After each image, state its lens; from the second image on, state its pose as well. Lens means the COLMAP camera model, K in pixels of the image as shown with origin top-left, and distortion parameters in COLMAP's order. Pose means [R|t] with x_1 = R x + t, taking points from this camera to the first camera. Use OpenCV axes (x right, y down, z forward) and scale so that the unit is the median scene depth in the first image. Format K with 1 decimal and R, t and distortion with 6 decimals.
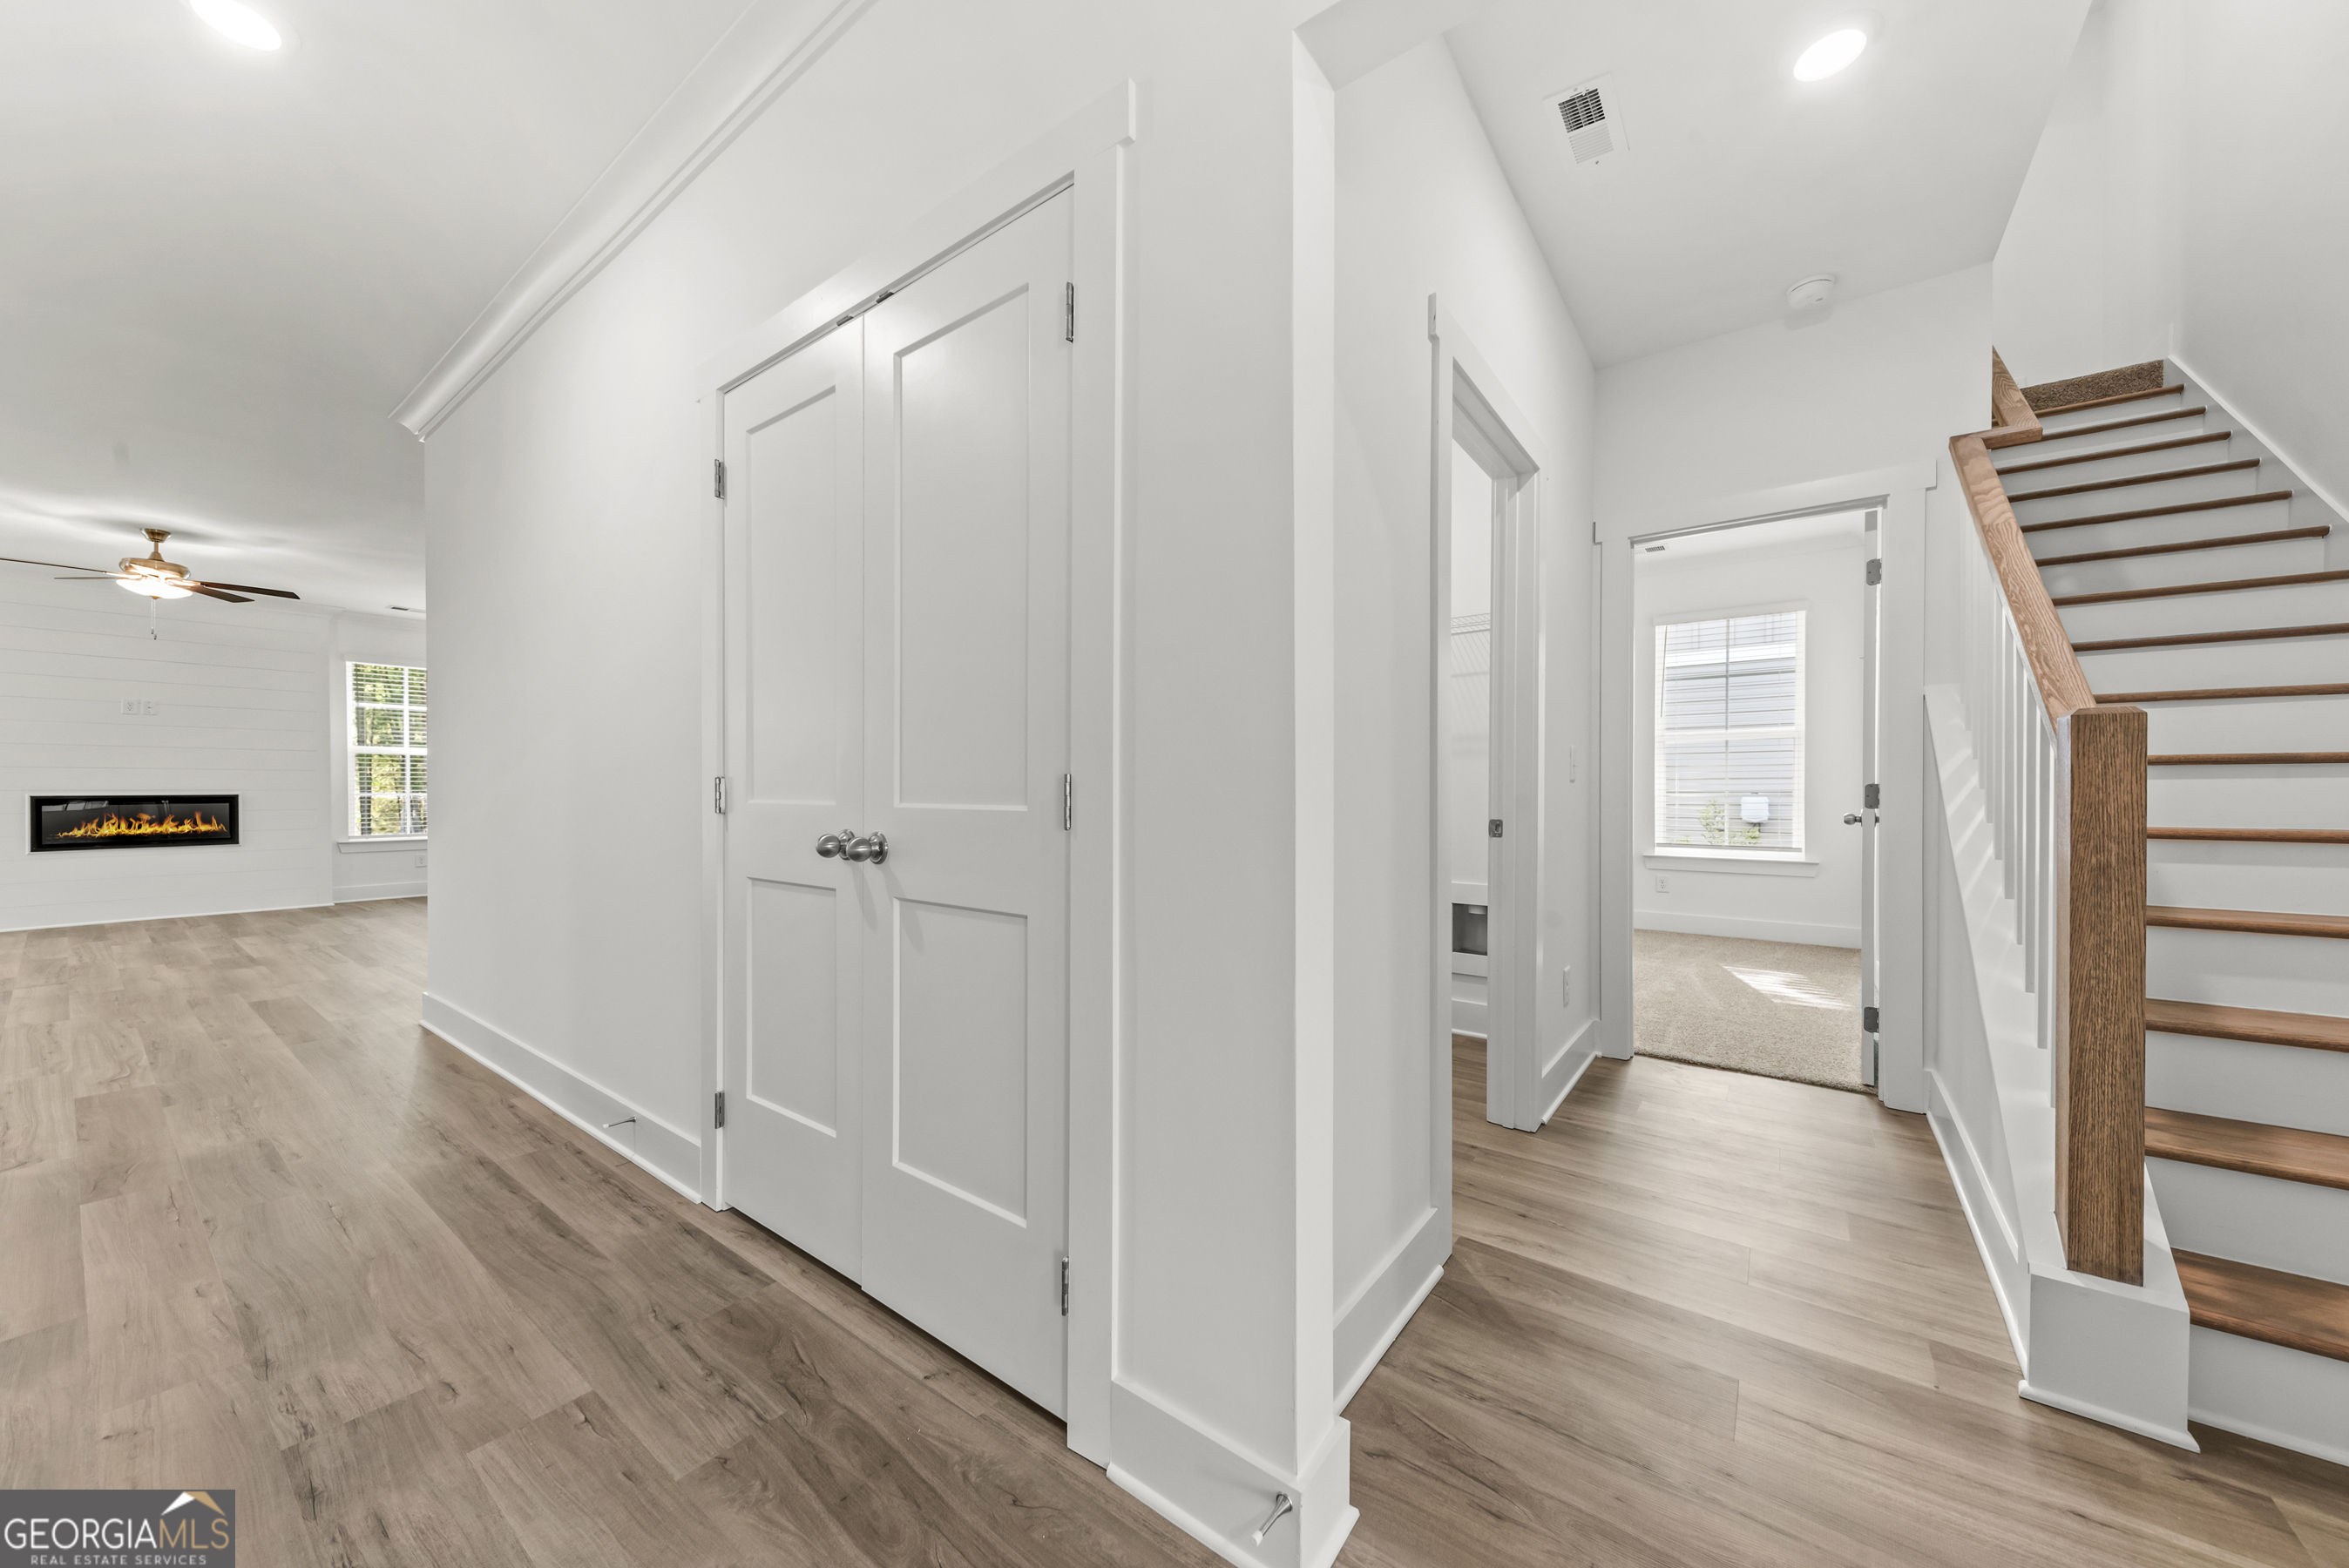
lens RADIAL K [[838.8, 0, 1161.1], [0, 838.8, 793.7], [0, 0, 1]] dist [0.012194, -0.004069]
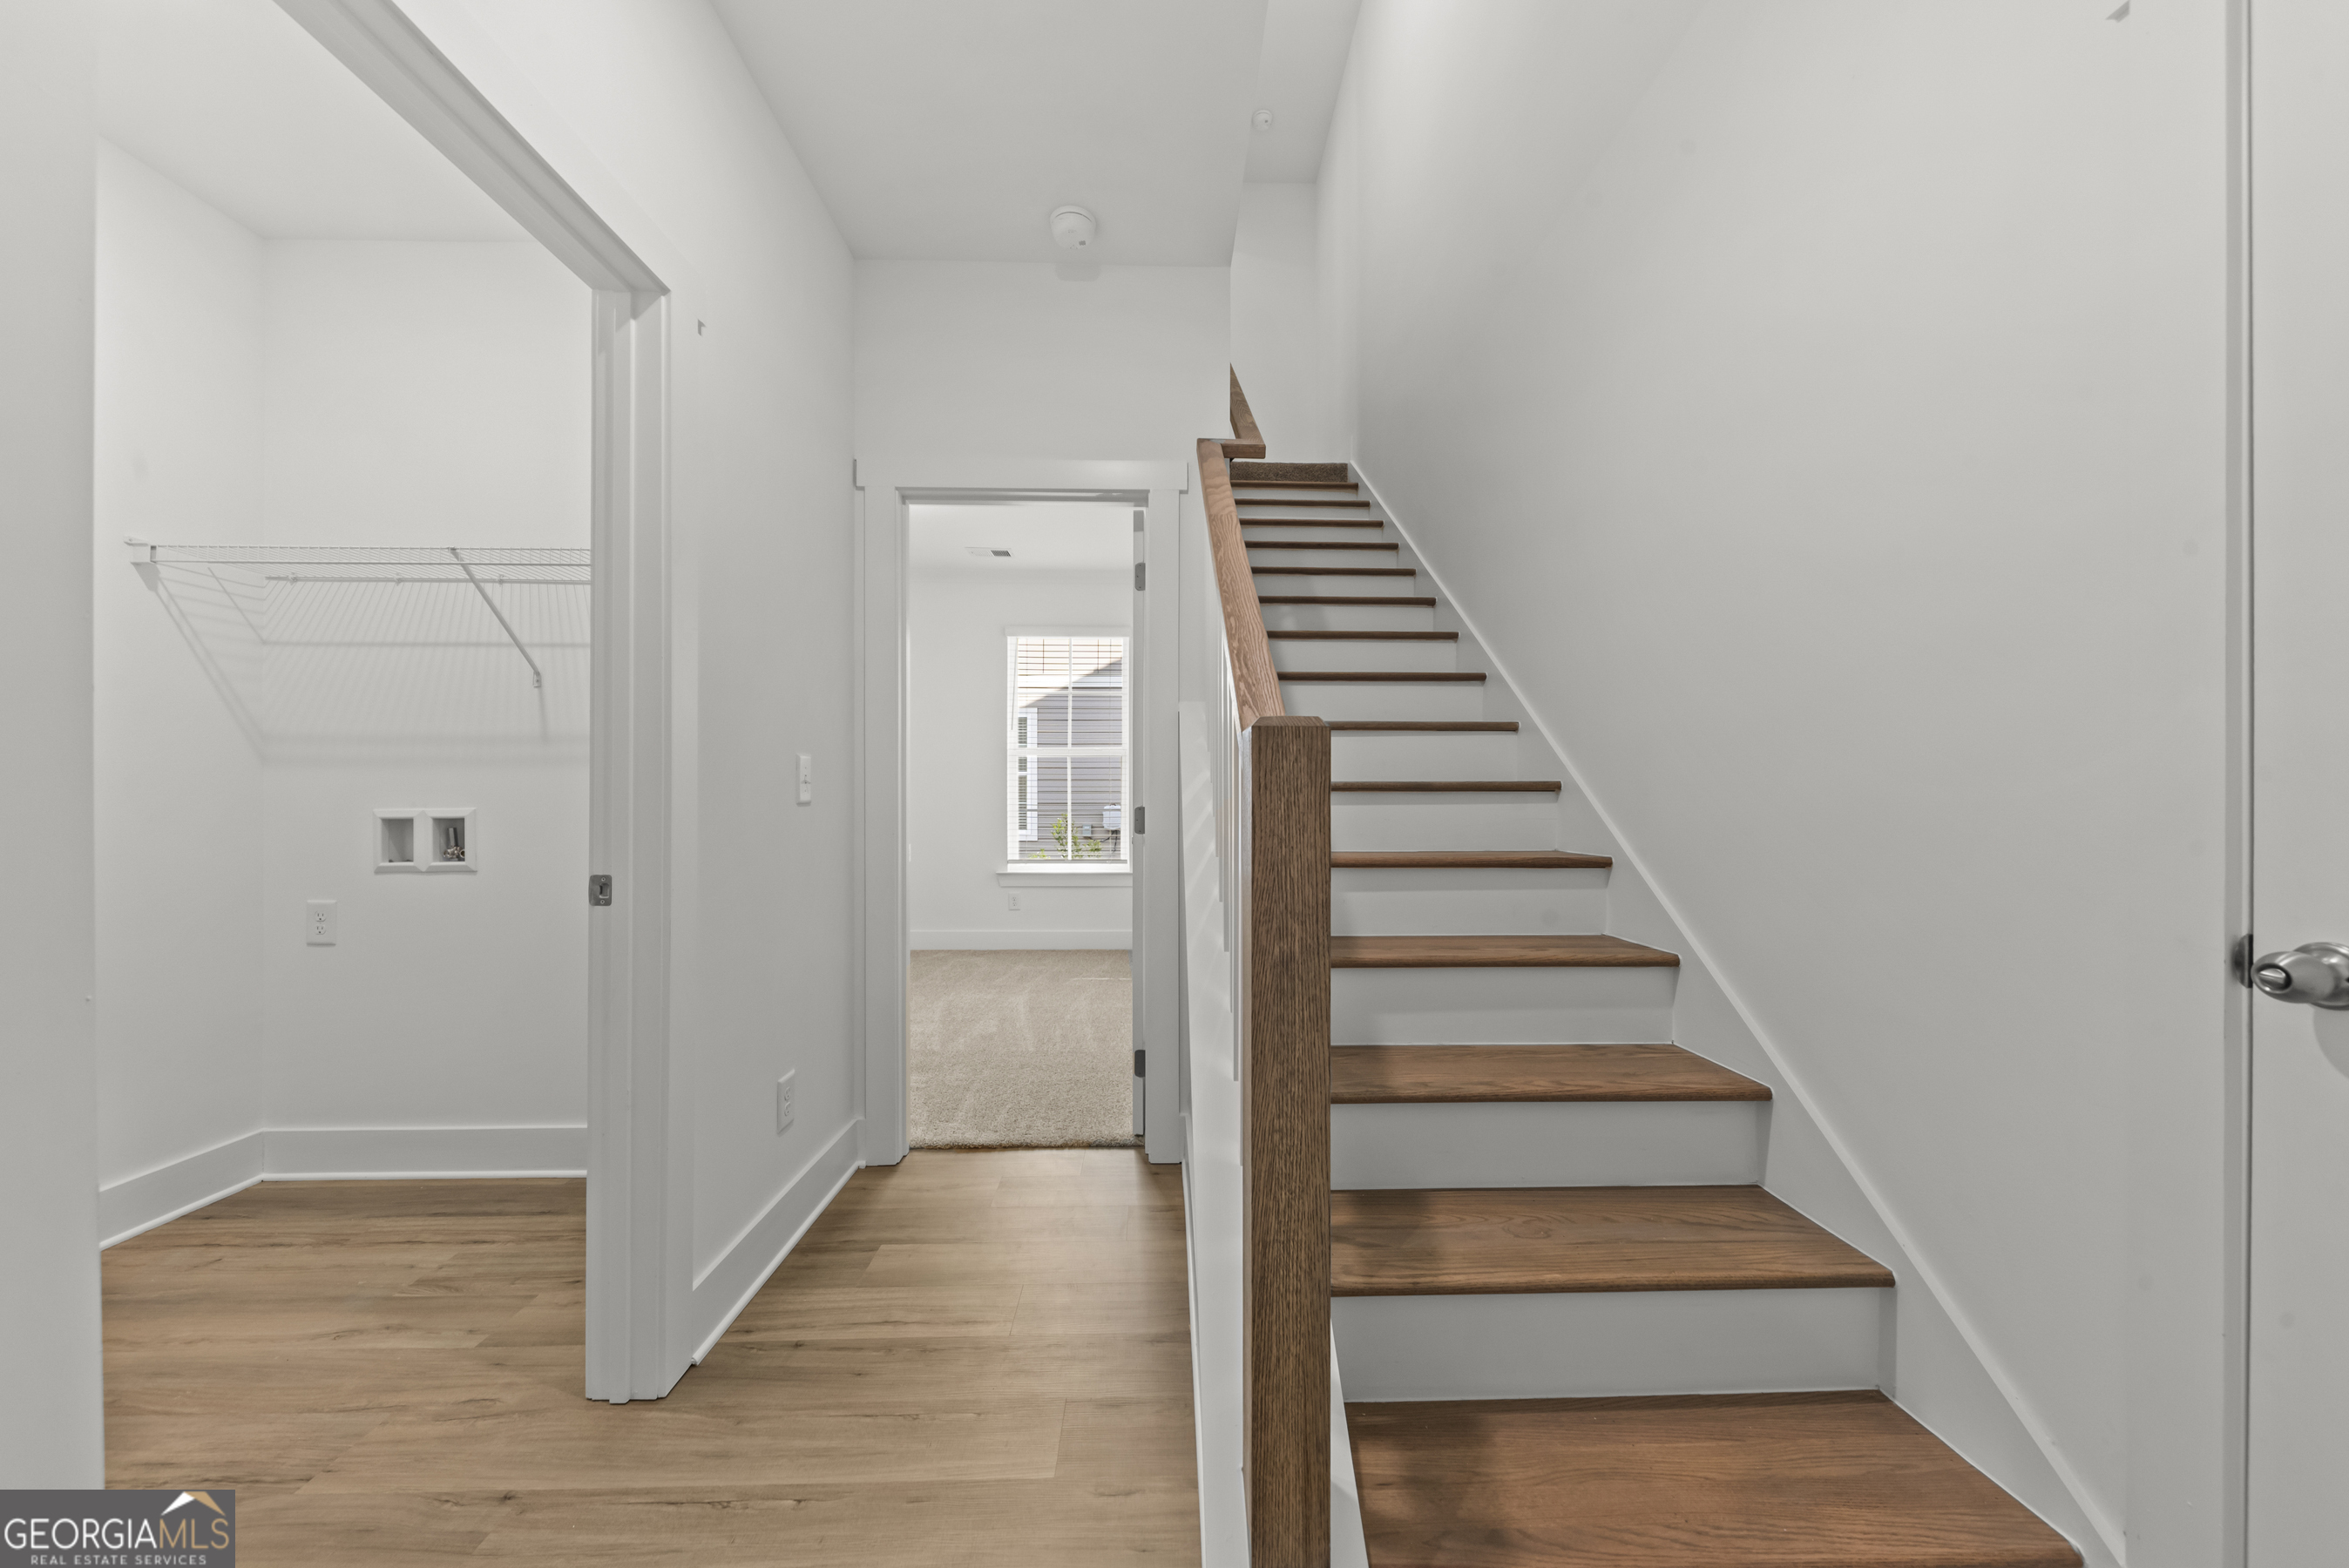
lens RADIAL K [[838.8, 0, 1180.5], [0, 838.8, 799.2], [0, 0, 1]] dist [0.012194, -0.004069]
pose [[0.782630, 0.000109, 0.622487, 0.347844], [0.002332, 0.999992, -0.003106, -0.019362], [-0.622483, 0.003882, 0.782624, 0.292579]]
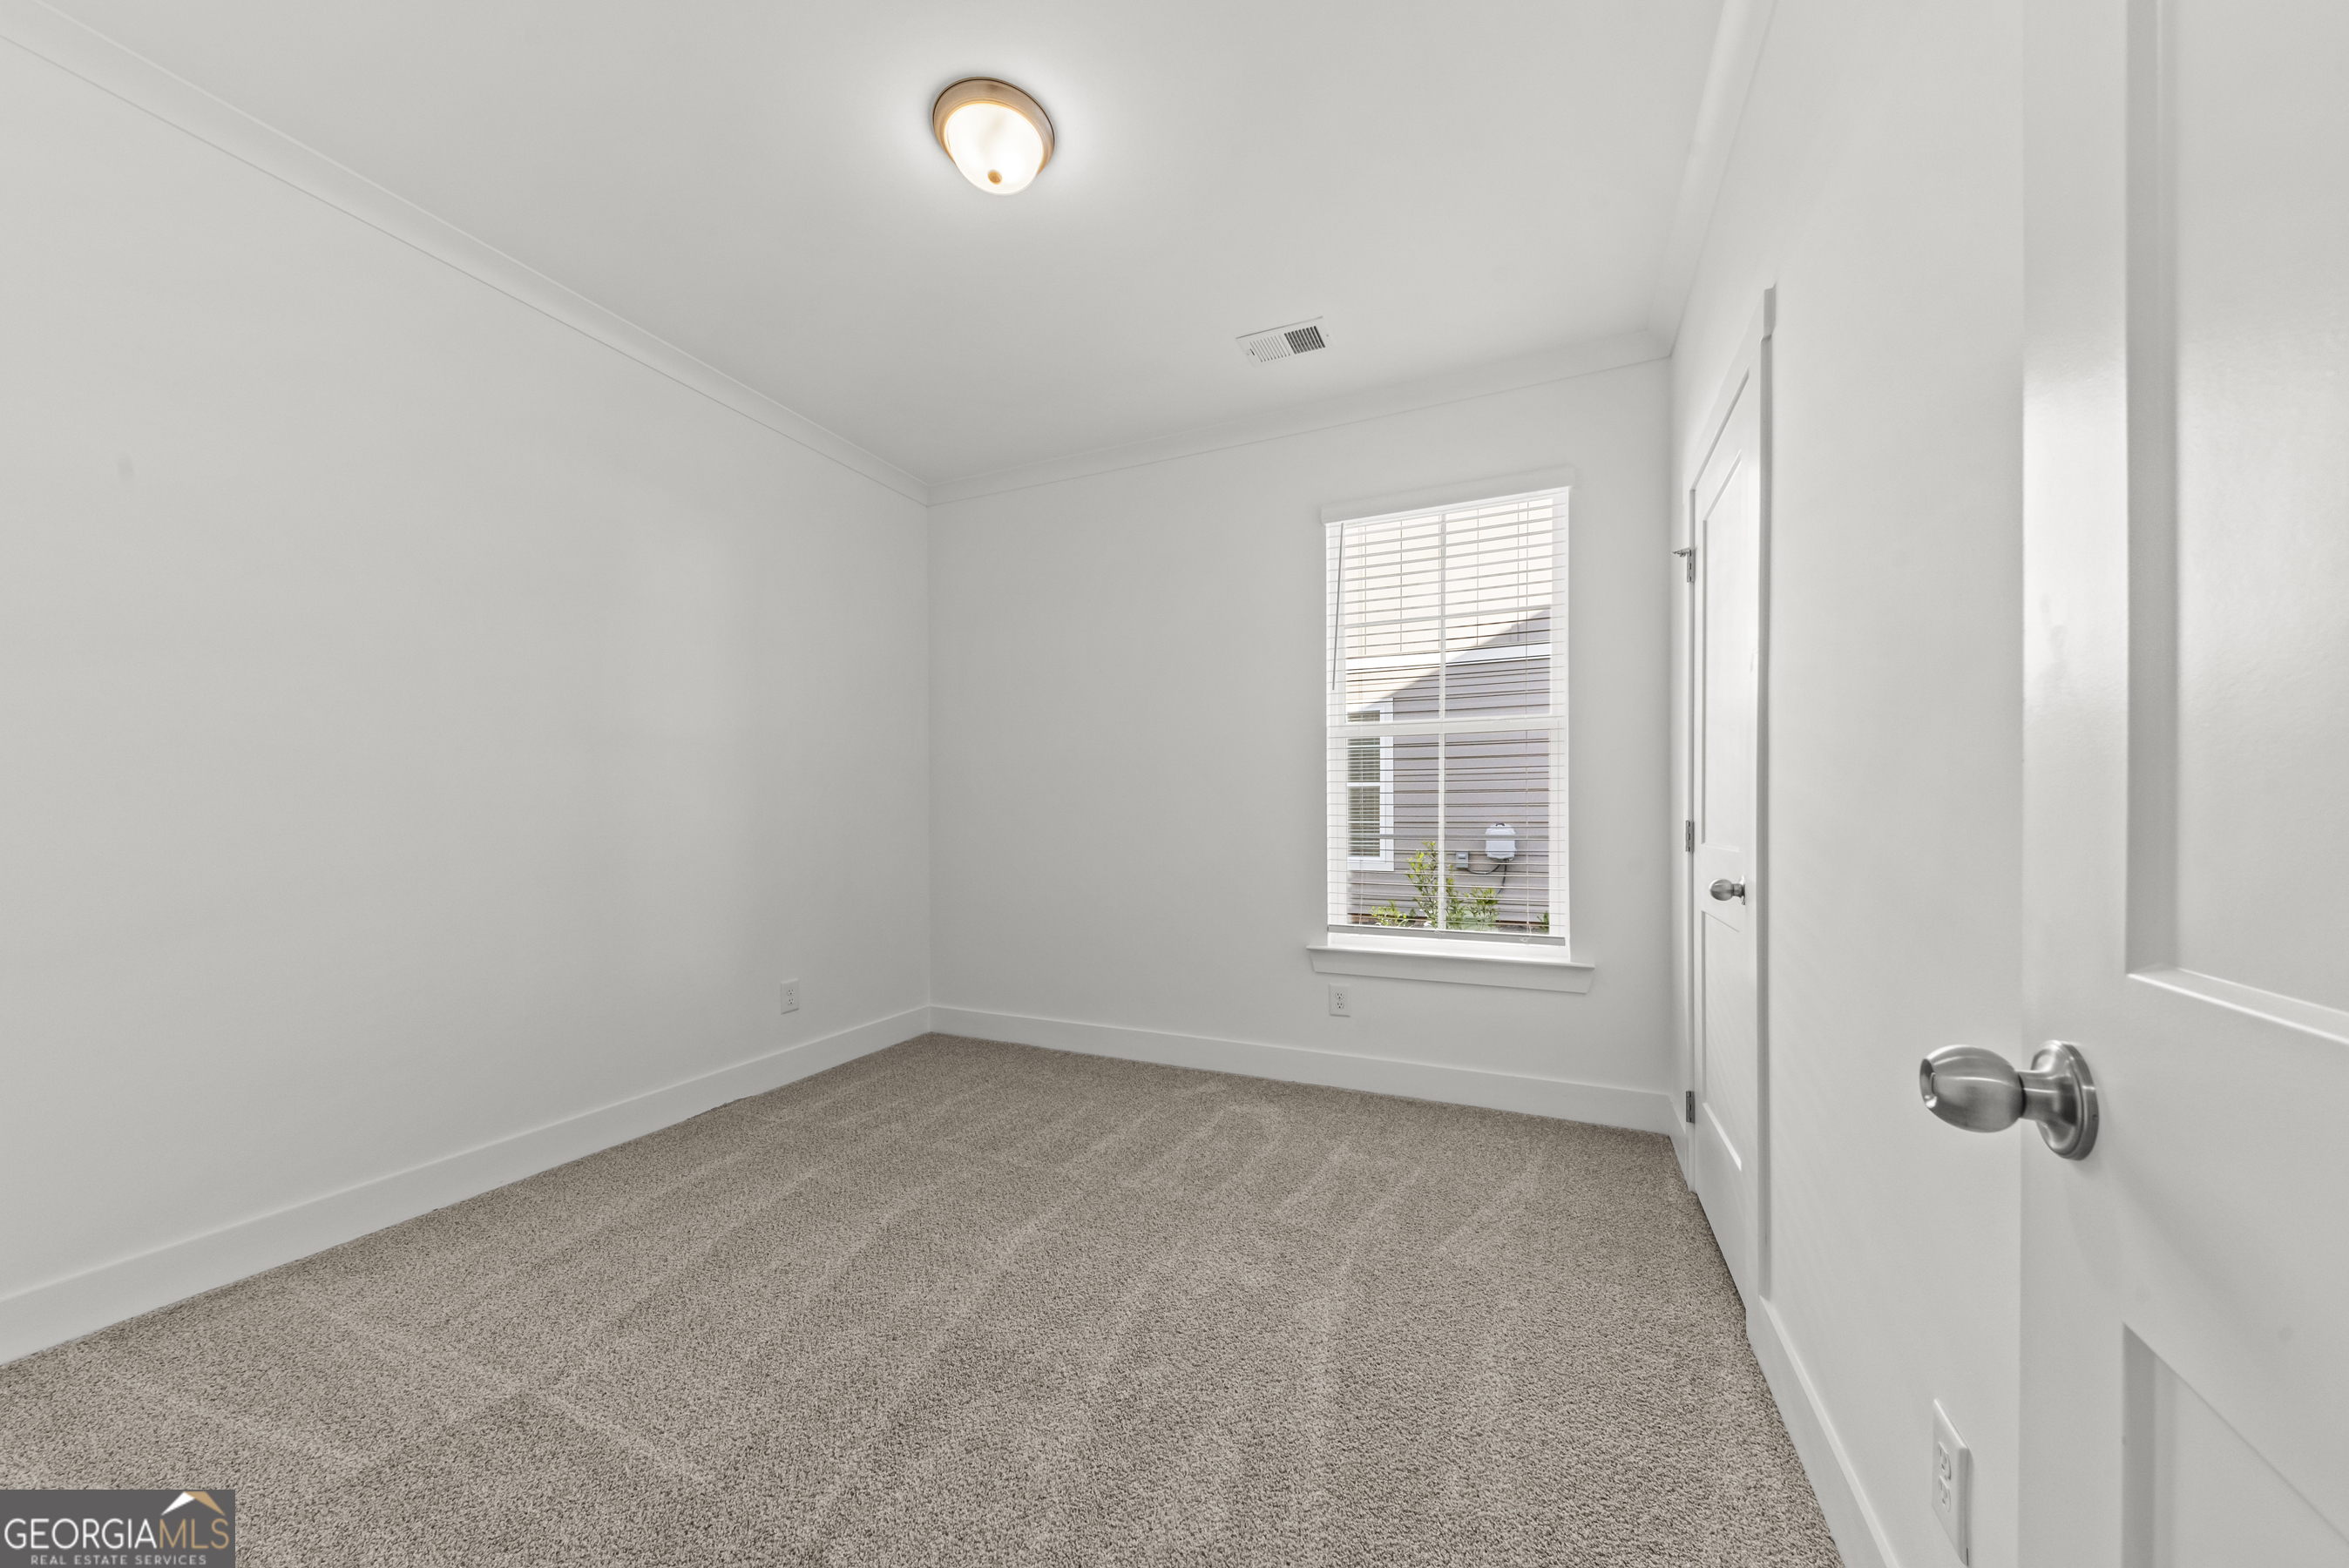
lens RADIAL K [[838.8, 0, 1165.3], [0, 838.8, 816.9], [0, 0, 1]] dist [0.012194, -0.004069]
pose [[0.974033, -0.002927, 0.226387, 0.904411], [0.004131, 0.999980, -0.004848, -0.022383], [-0.226368, 0.005658, 0.974025, 1.238141]]
